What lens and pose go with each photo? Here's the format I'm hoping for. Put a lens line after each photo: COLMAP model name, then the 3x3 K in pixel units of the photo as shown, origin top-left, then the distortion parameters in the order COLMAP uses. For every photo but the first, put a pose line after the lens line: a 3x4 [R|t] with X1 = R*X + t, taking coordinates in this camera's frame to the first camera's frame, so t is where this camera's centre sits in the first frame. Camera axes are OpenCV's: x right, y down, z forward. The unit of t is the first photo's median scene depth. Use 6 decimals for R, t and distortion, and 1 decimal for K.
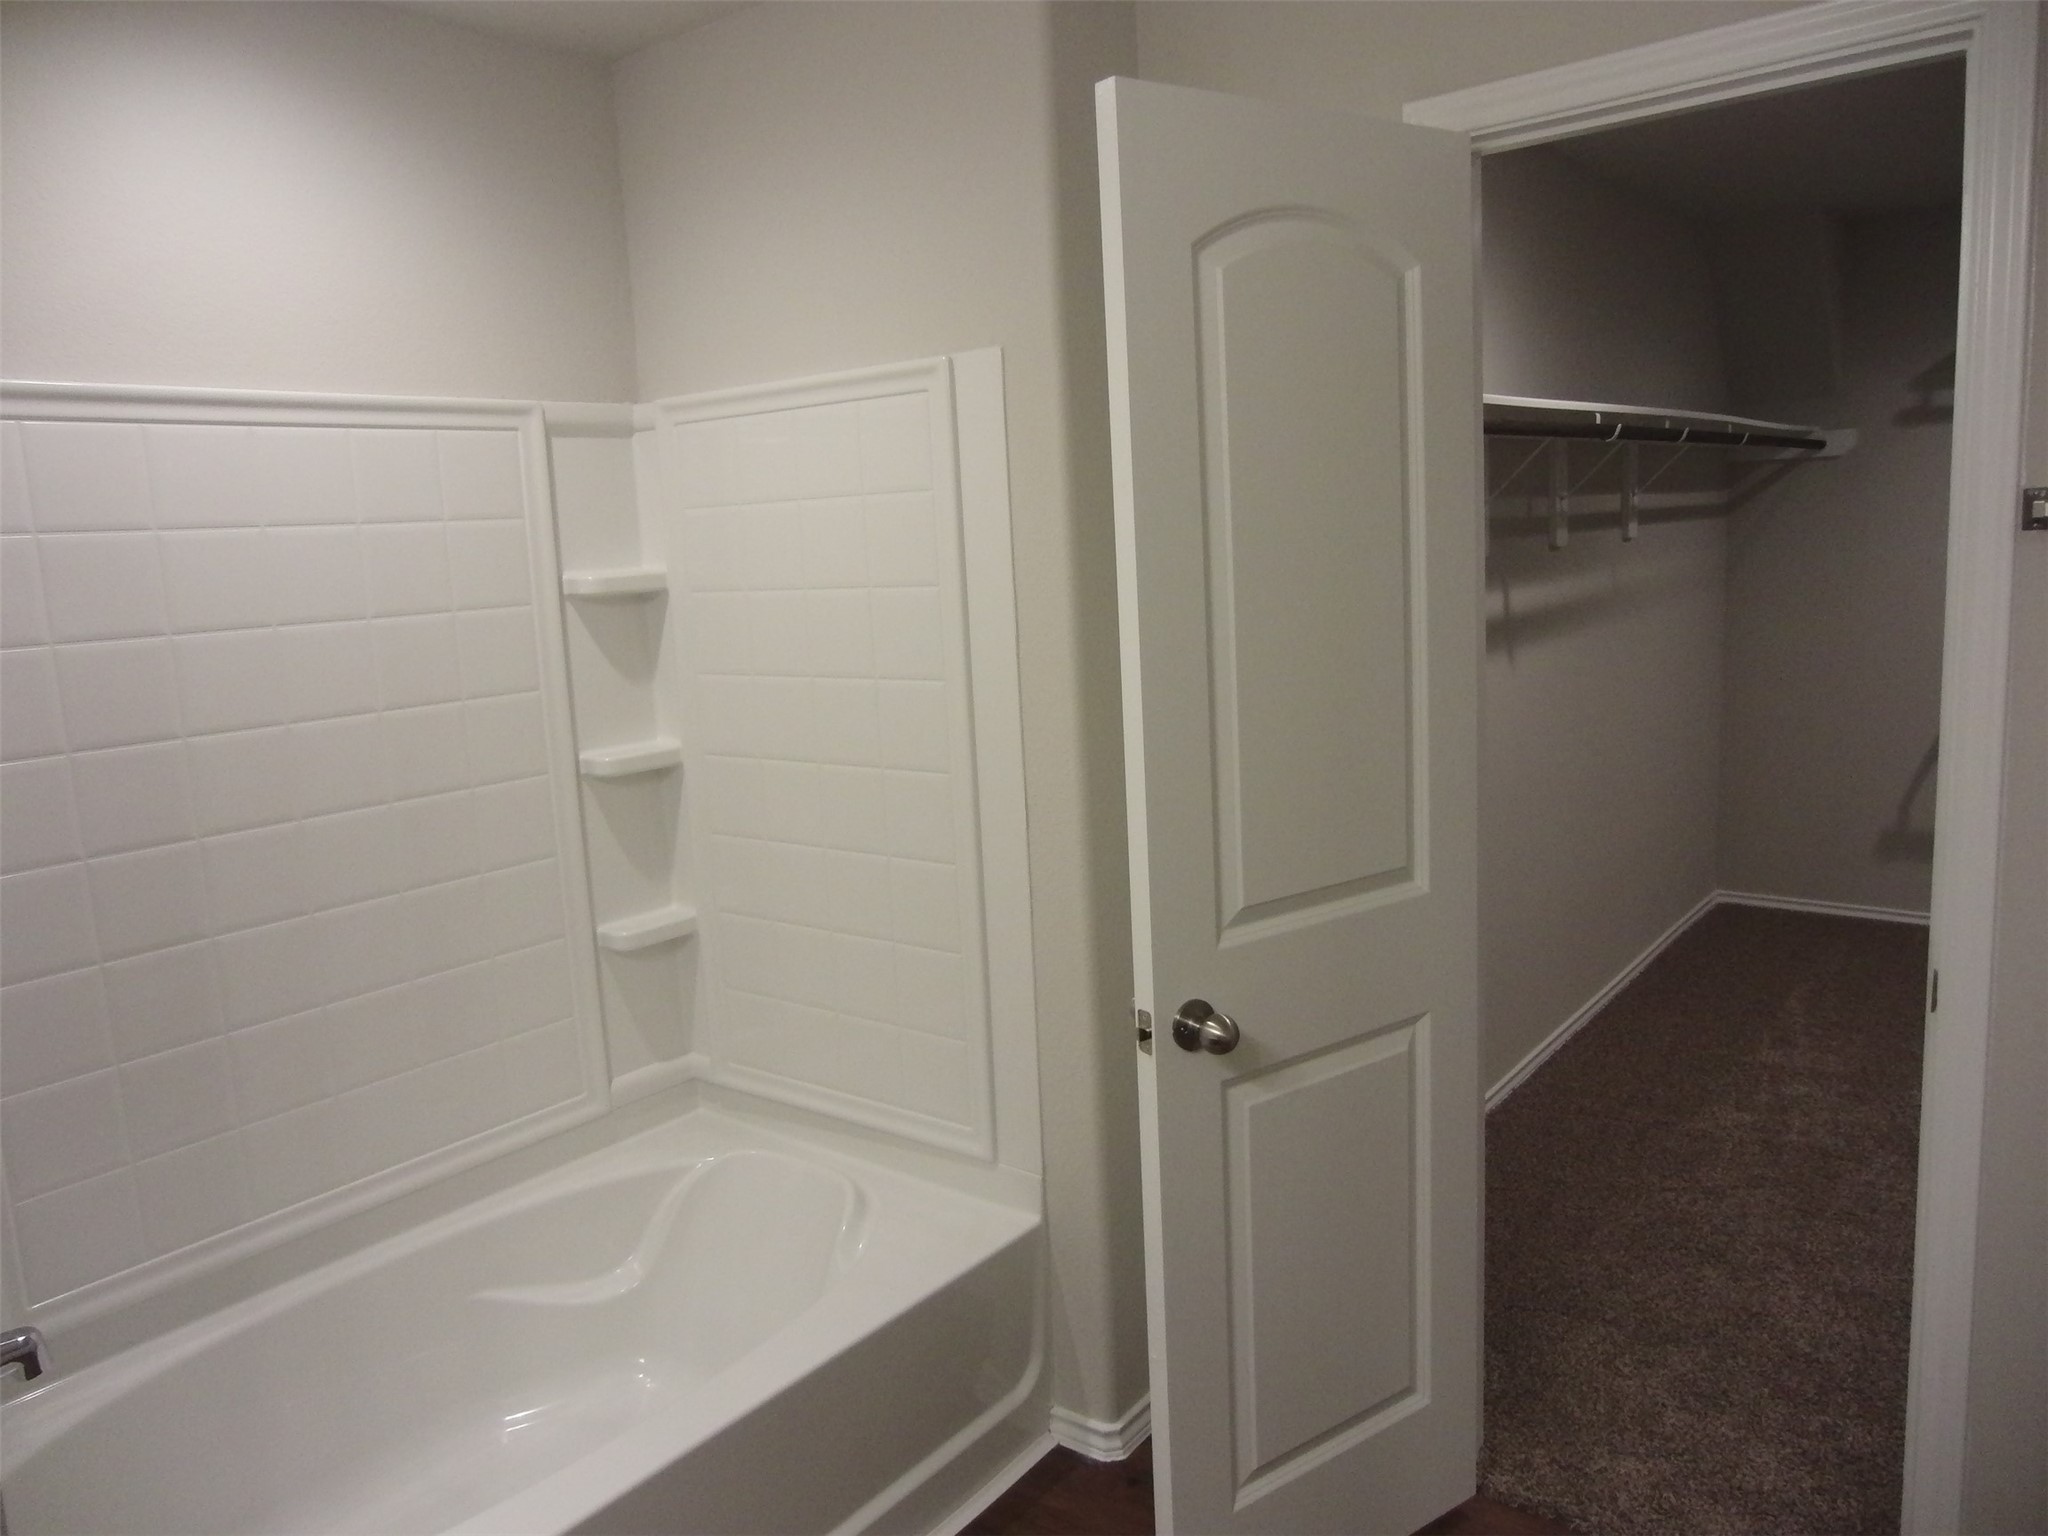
lens RADIAL K [[1470.0, 0, 1022.0], [0, 1470.0, 762.9], [0, 0, 1]] dist [-0.073533, 0.091678]
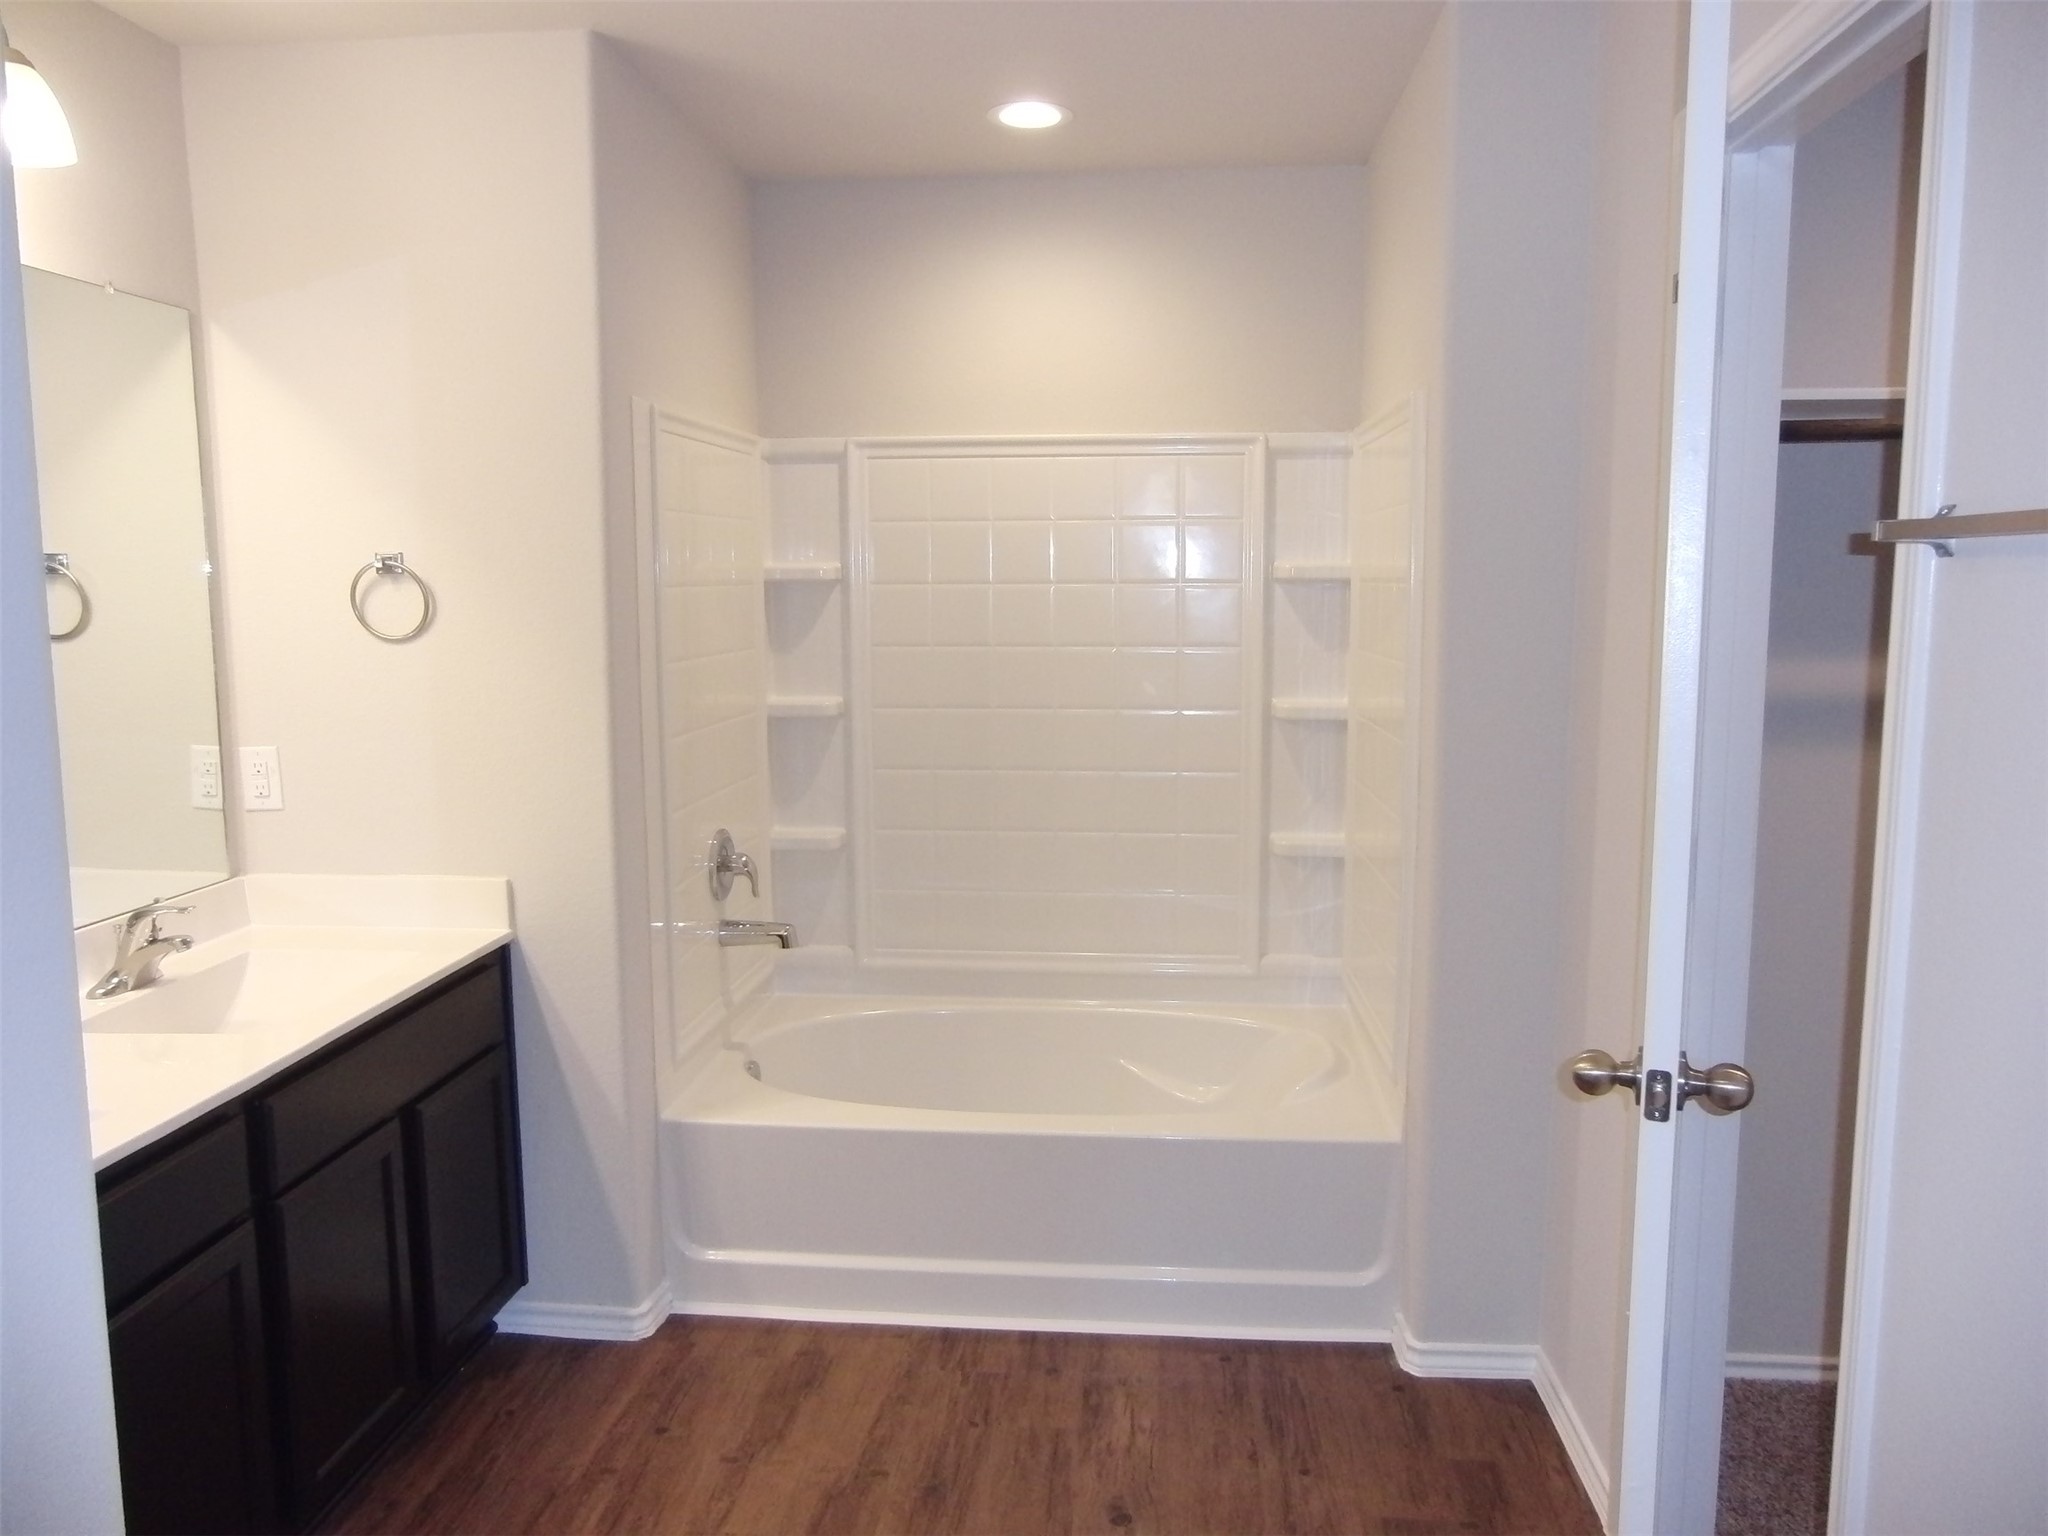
lens RADIAL K [[1470.0, 0, 1033.3], [0, 1470.0, 764.1], [0, 0, 1]] dist [-0.073533, 0.091678]
pose [[0.554473, 0.157755, -0.817113, 0.701435], [-0.157757, 0.983990, 0.082922, -0.026417], [0.817112, 0.082927, 0.570483, 0.082118]]
